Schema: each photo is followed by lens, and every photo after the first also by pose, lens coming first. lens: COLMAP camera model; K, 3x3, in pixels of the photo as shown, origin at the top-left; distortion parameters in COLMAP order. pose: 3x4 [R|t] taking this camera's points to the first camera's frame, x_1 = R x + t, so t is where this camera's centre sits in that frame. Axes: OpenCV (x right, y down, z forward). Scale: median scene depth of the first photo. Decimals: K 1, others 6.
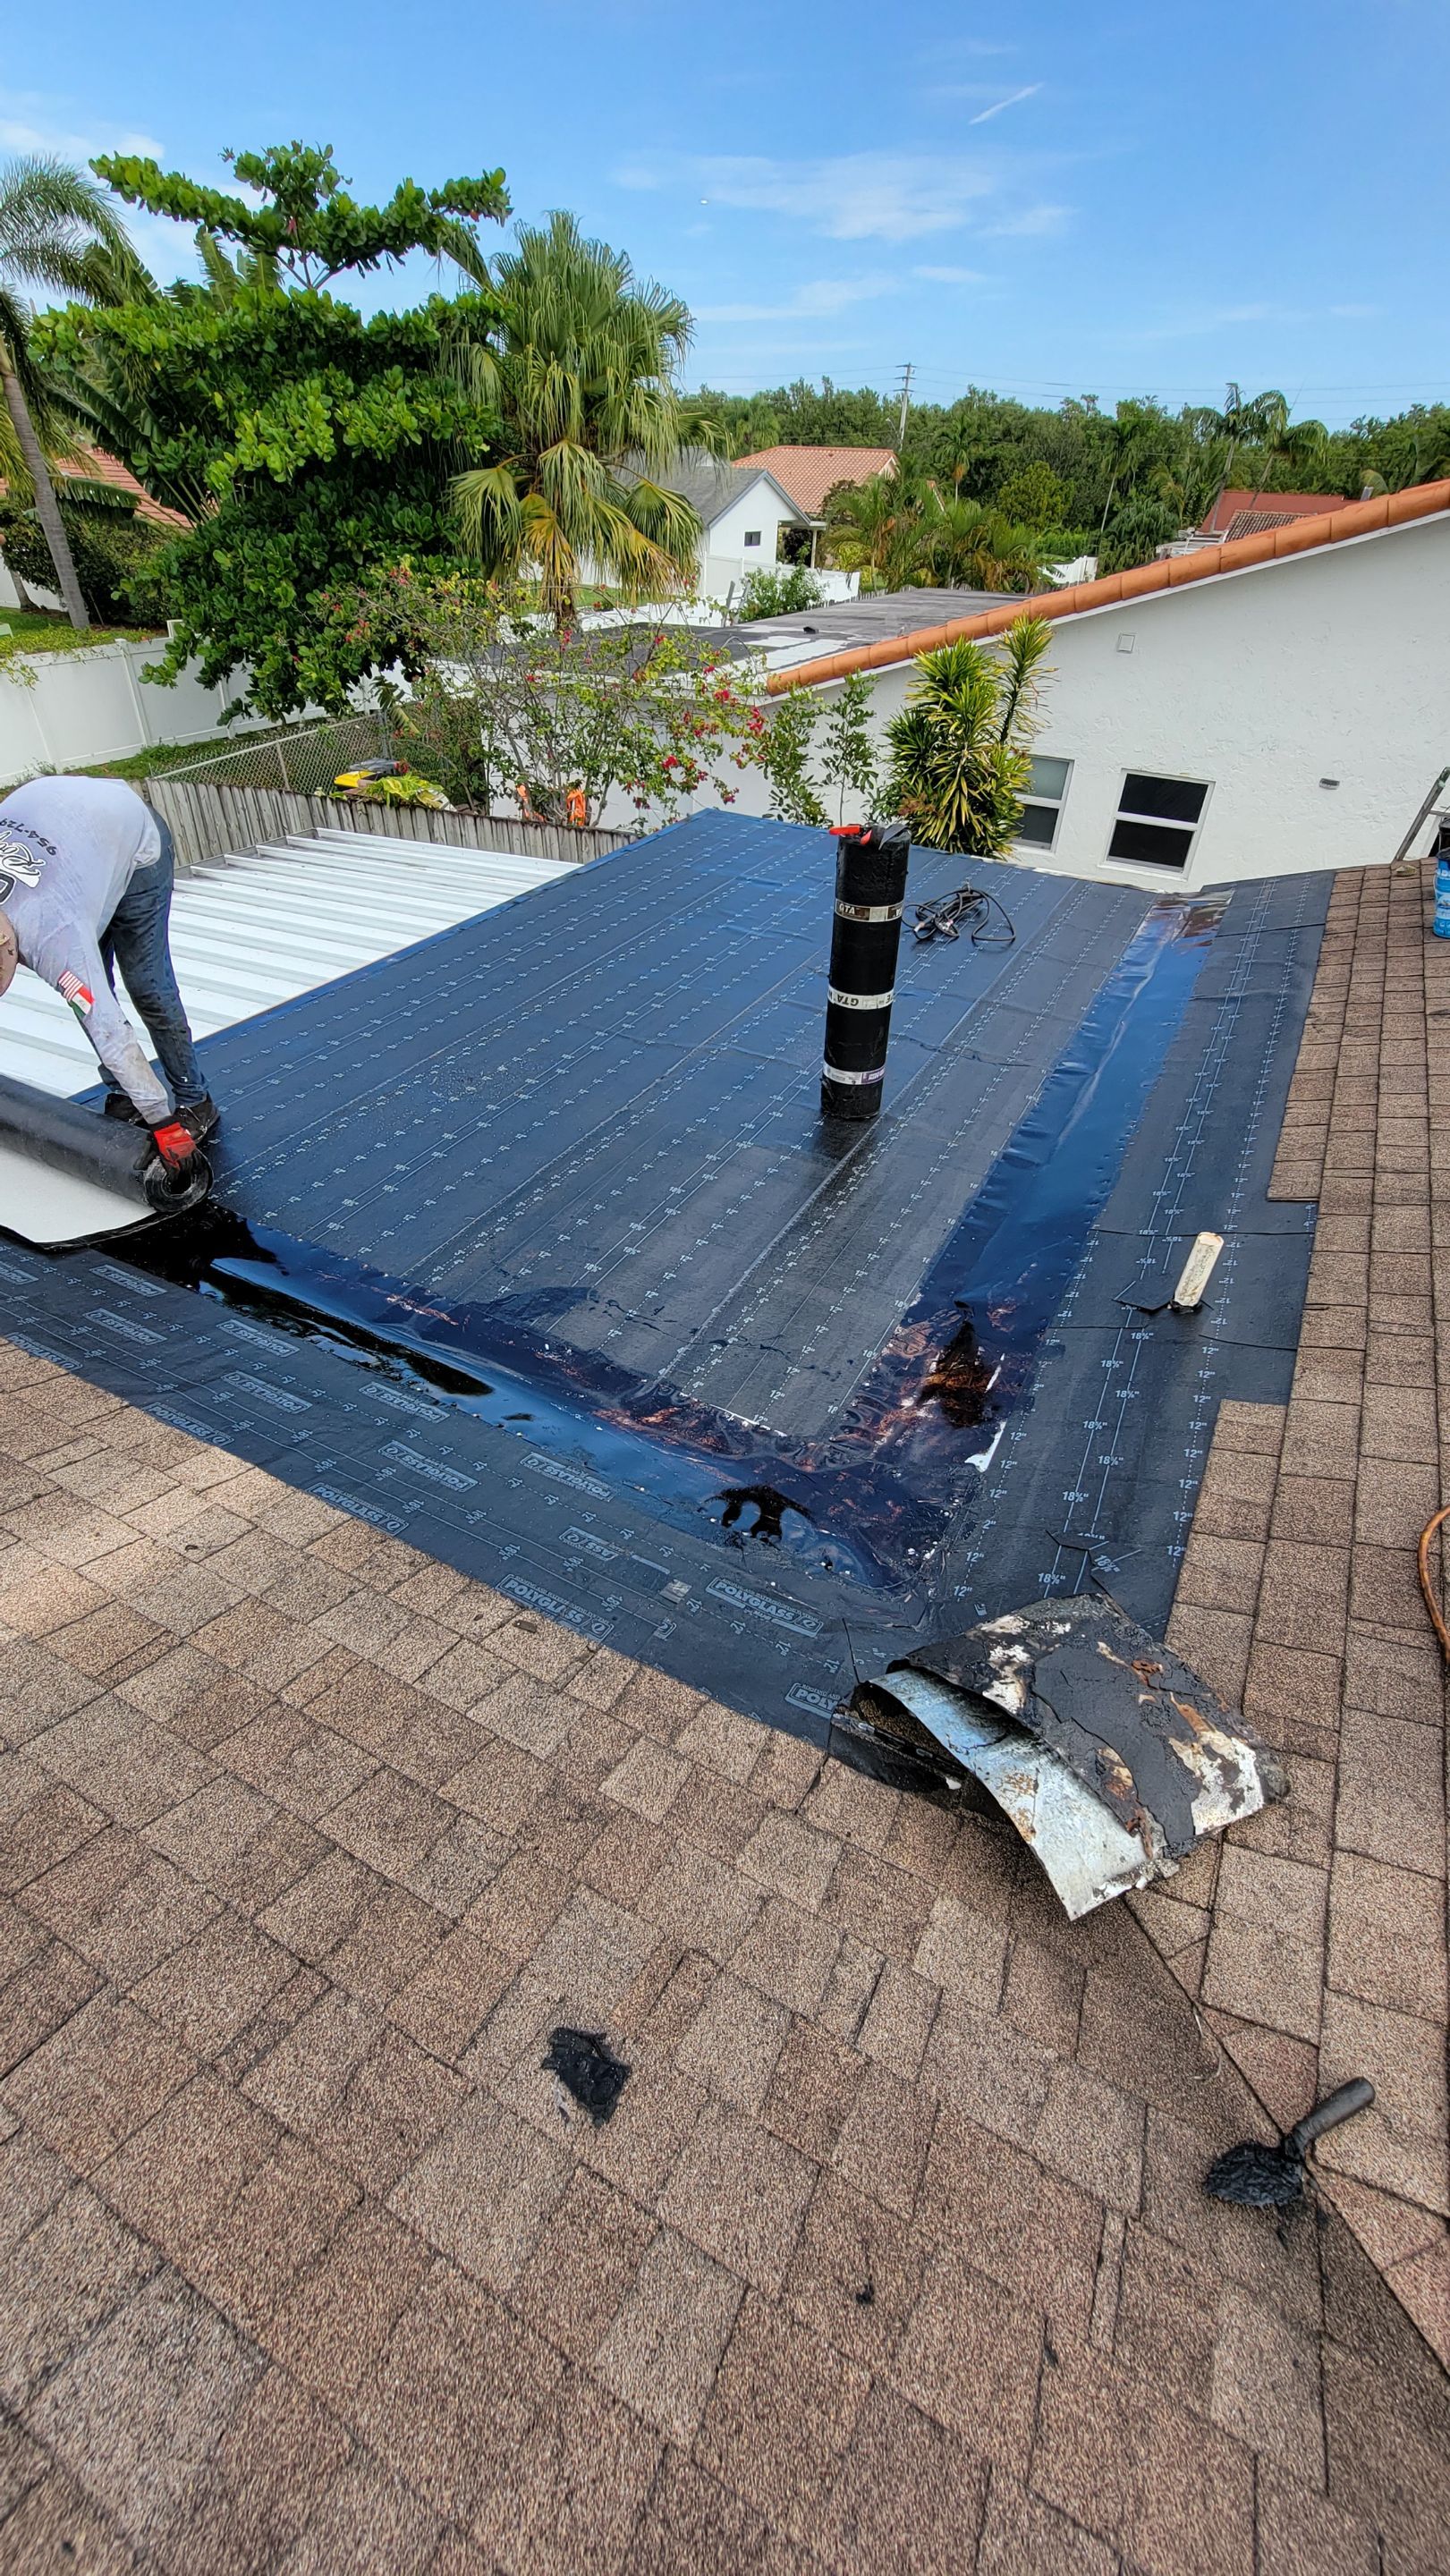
lens RADIAL K [[1045.4, 0, 726.7], [0, 1045.4, 1281.8], [0, 0, 1]] dist [-0.004769, 0.000173]
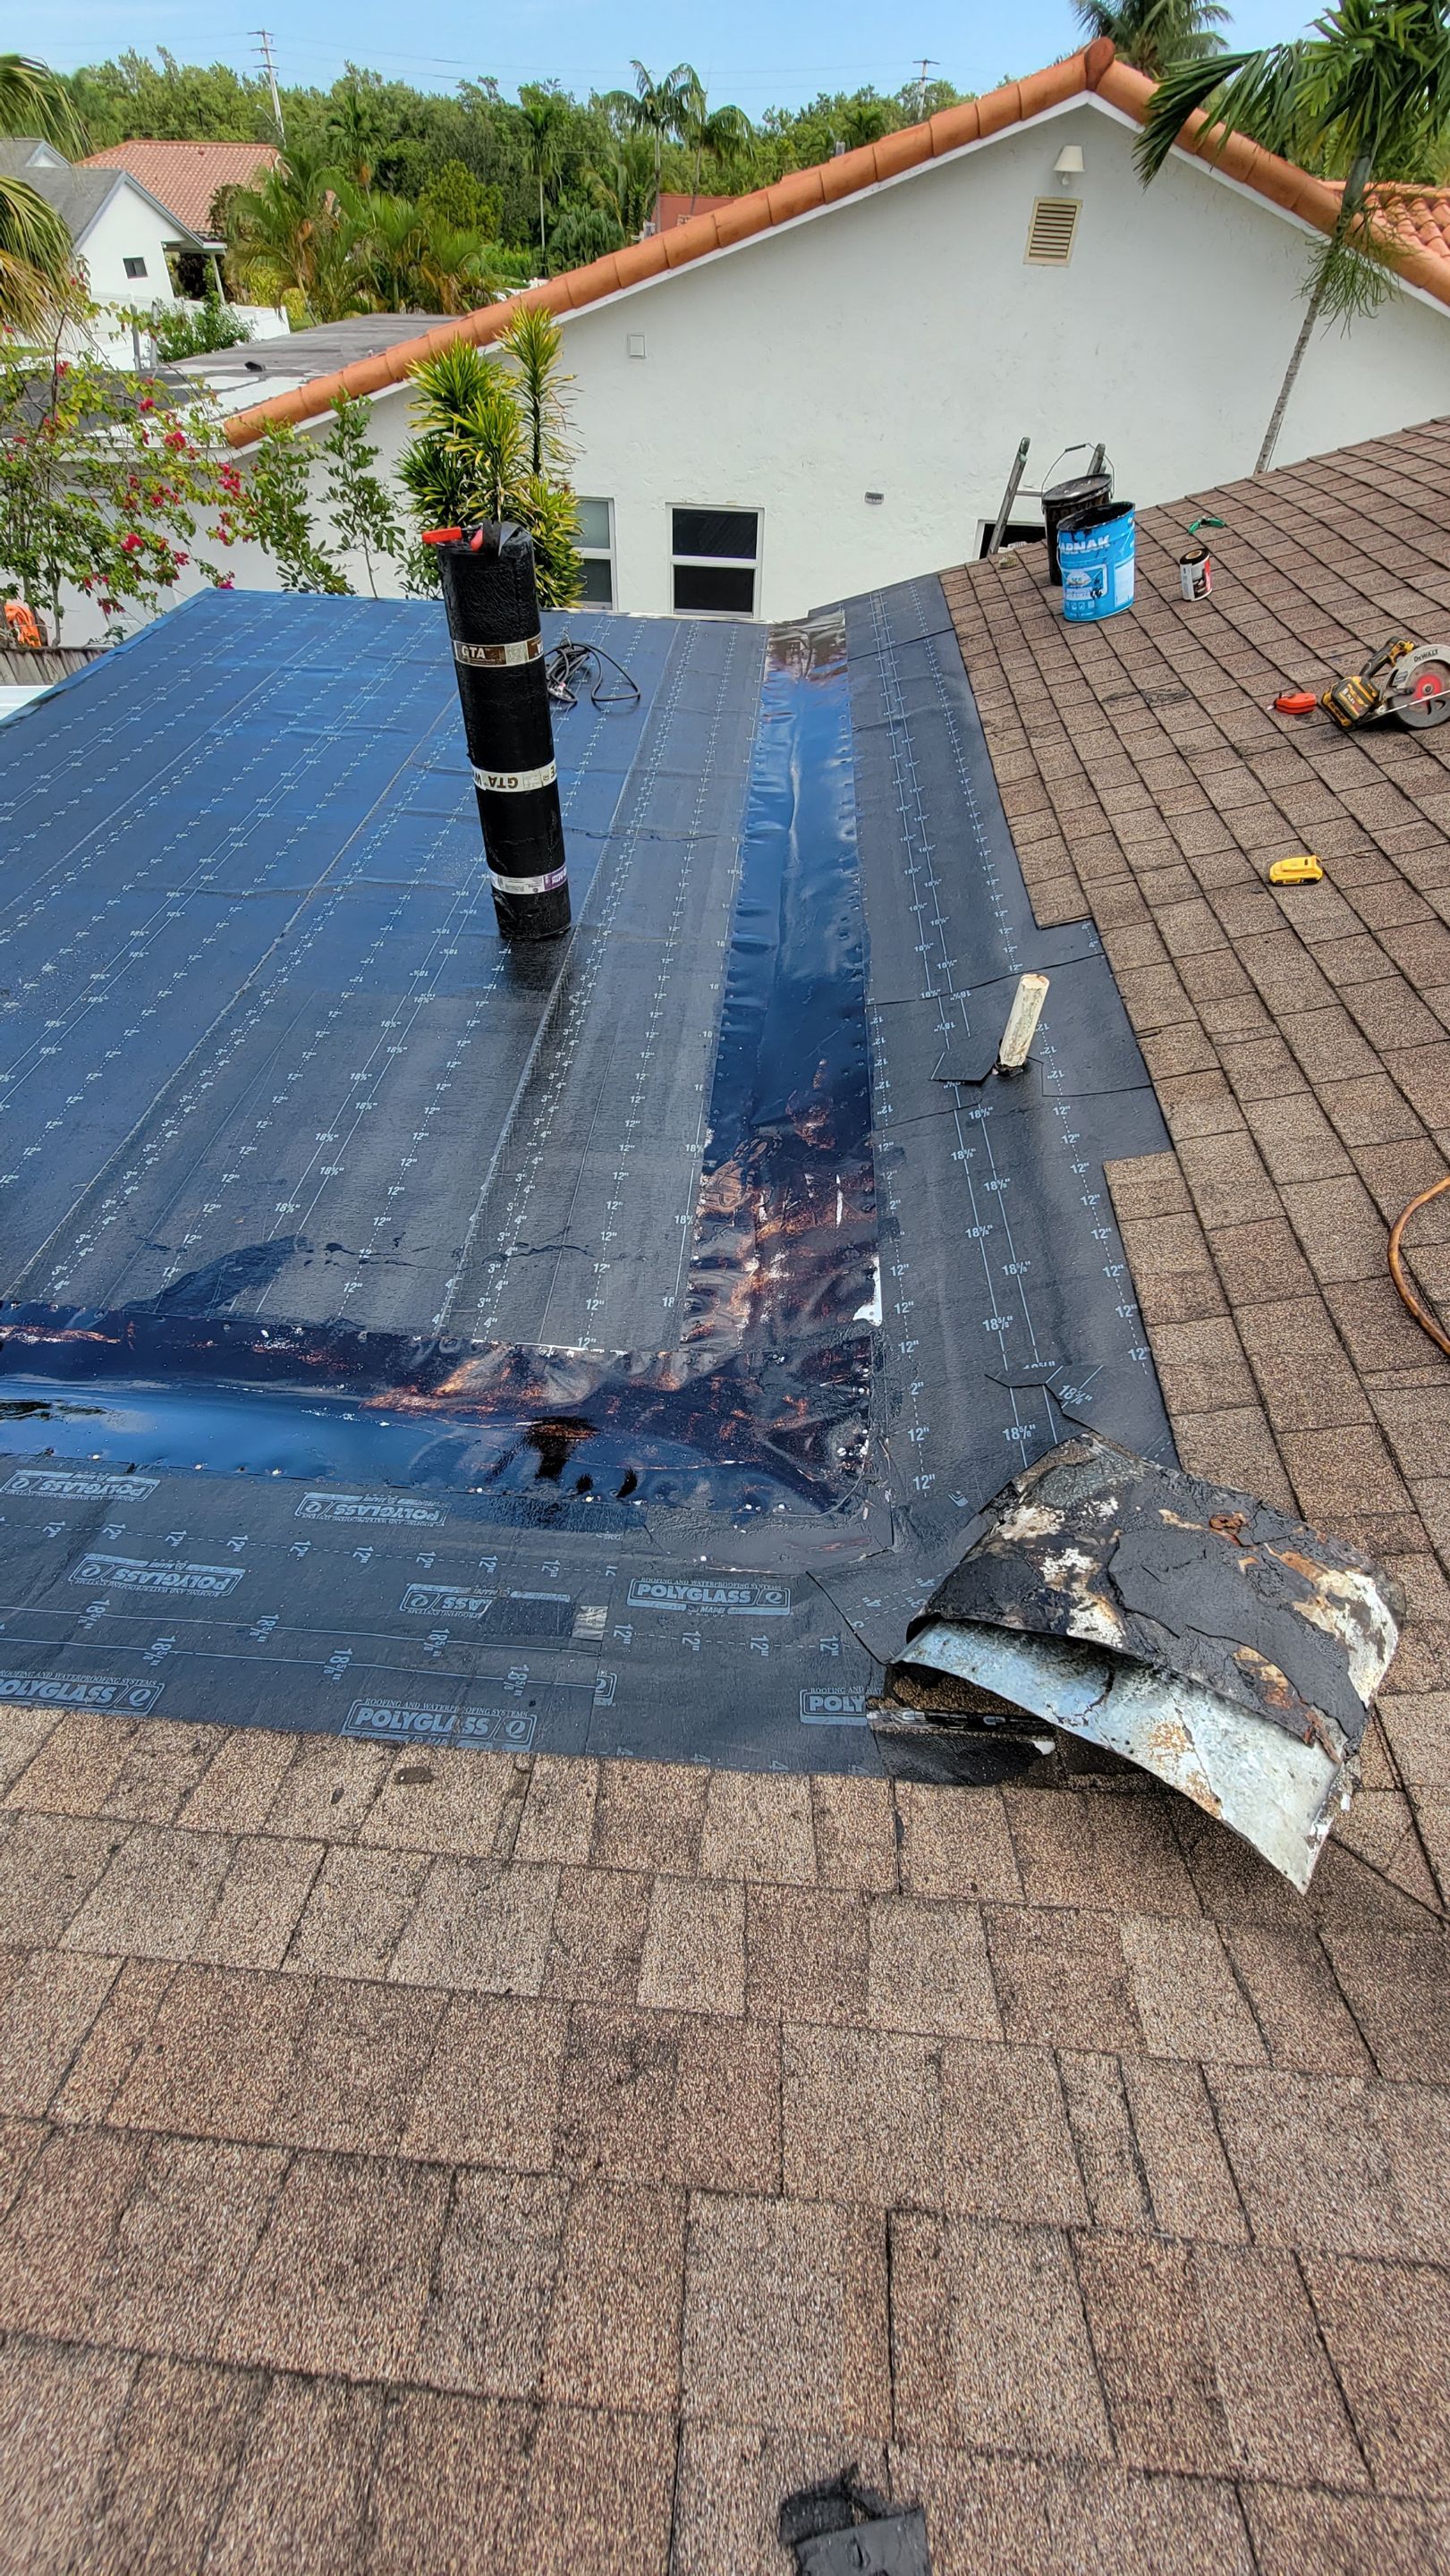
lens RADIAL K [[1045.4, 0, 726.7], [0, 1045.4, 1281.8], [0, 0, 1]] dist [-0.004769, 0.000173]
pose [[0.917625, -0.292274, 0.269334, -0.058466], [0.246981, 0.950264, 0.189734, -0.027245], [-0.311393, -0.107584, 0.944172, 0.209078]]
